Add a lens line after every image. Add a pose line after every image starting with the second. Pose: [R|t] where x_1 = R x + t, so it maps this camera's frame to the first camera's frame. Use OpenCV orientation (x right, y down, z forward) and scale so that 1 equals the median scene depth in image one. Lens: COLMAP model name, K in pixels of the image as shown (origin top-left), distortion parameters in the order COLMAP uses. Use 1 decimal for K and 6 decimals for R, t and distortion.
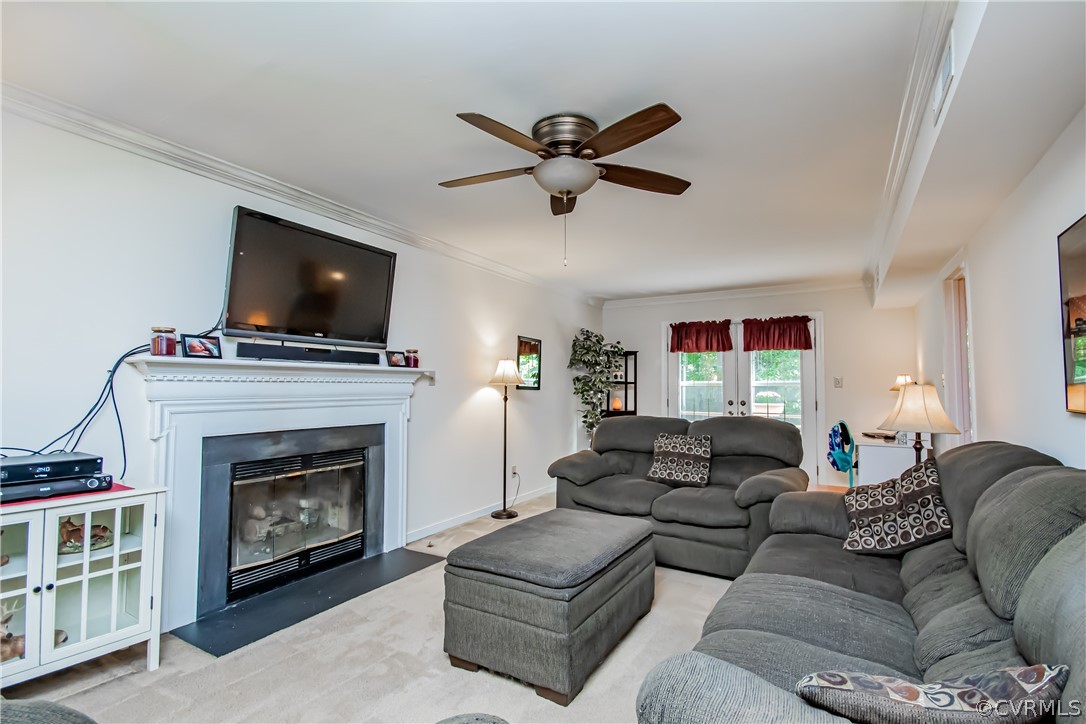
lens RADIAL K [[505.4, 0, 545.8], [0, 505.4, 365.0], [0, 0, 1]] dist [-0.003412, -0.001225]
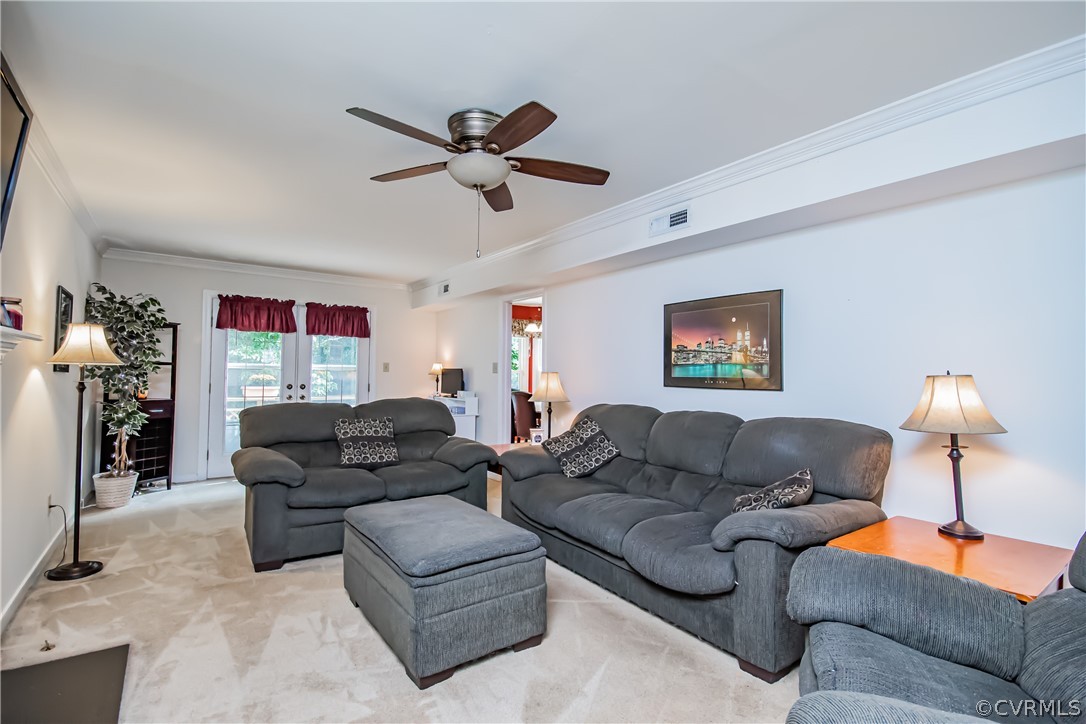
lens RADIAL K [[505.4, 0, 545.8], [0, 505.4, 365.0], [0, 0, 1]] dist [-0.003412, -0.001225]
pose [[0.391450, 0.018933, 0.920005, -0.349676], [-0.052341, 0.998628, 0.001719, 0.006542], [-0.918710, -0.048827, 0.391904, 0.183567]]
